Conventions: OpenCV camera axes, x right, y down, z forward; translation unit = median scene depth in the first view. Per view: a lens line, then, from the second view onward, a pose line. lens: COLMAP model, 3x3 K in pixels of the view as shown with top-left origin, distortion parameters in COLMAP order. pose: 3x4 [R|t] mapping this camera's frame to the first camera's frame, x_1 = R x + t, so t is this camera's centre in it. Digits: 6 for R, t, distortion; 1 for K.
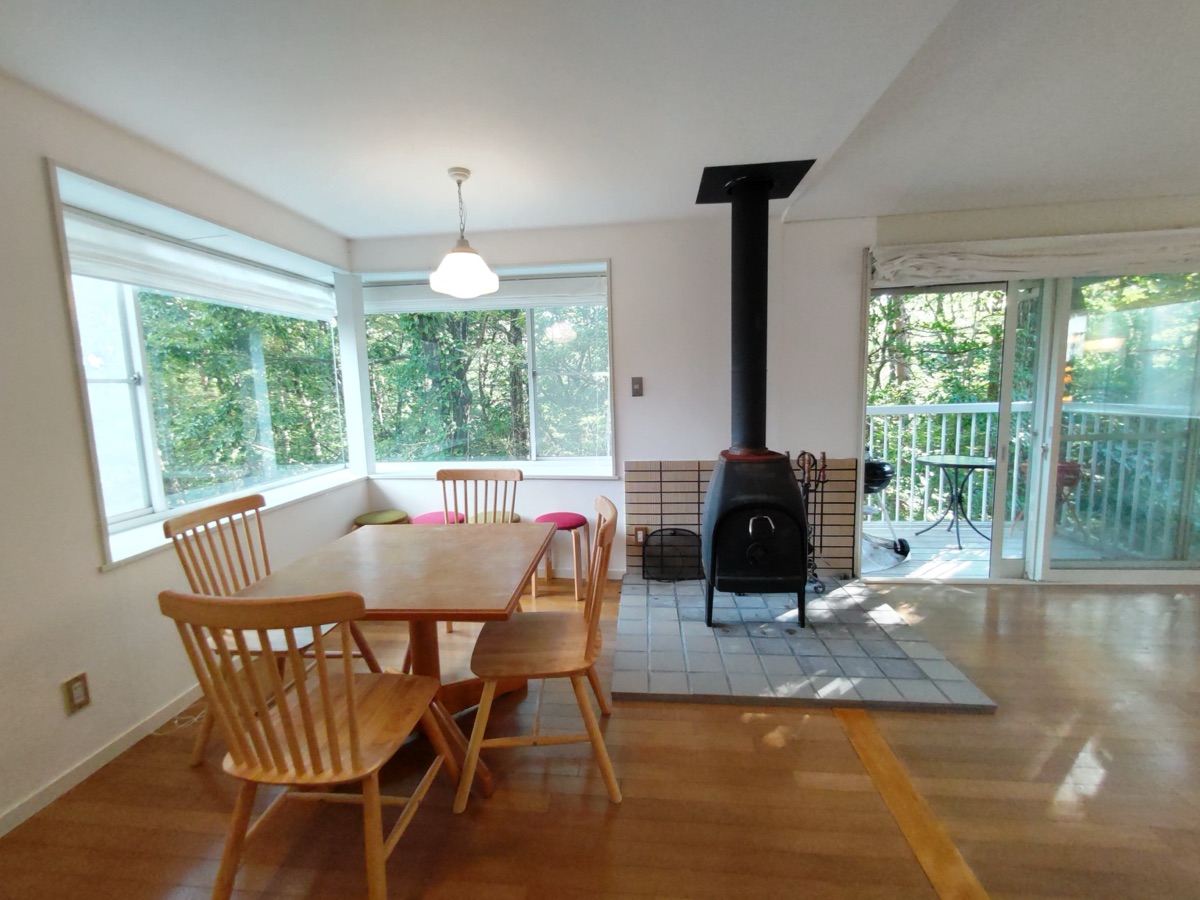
lens RADIAL K [[515.2, 0, 598.7], [0, 515.2, 446.3], [0, 0, 1]] dist [0.002217, 0.000098]
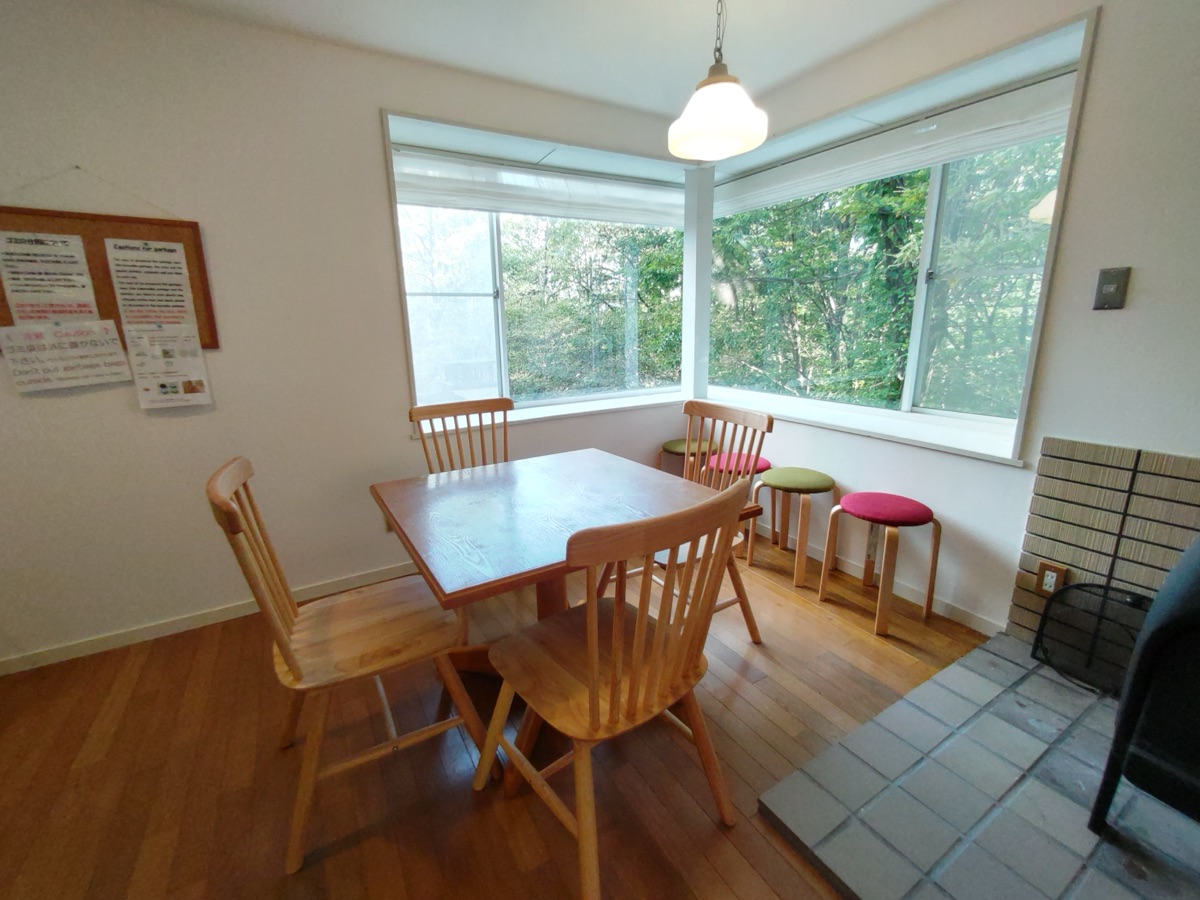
lens RADIAL K [[515.2, 0, 598.7], [0, 515.2, 446.3], [0, 0, 1]] dist [0.002217, 0.000098]
pose [[0.593669, 0.201344, -0.779113, 0.193845], [-0.090693, 0.978765, 0.183833, -0.016769], [0.799582, -0.038476, 0.599323, 0.321089]]
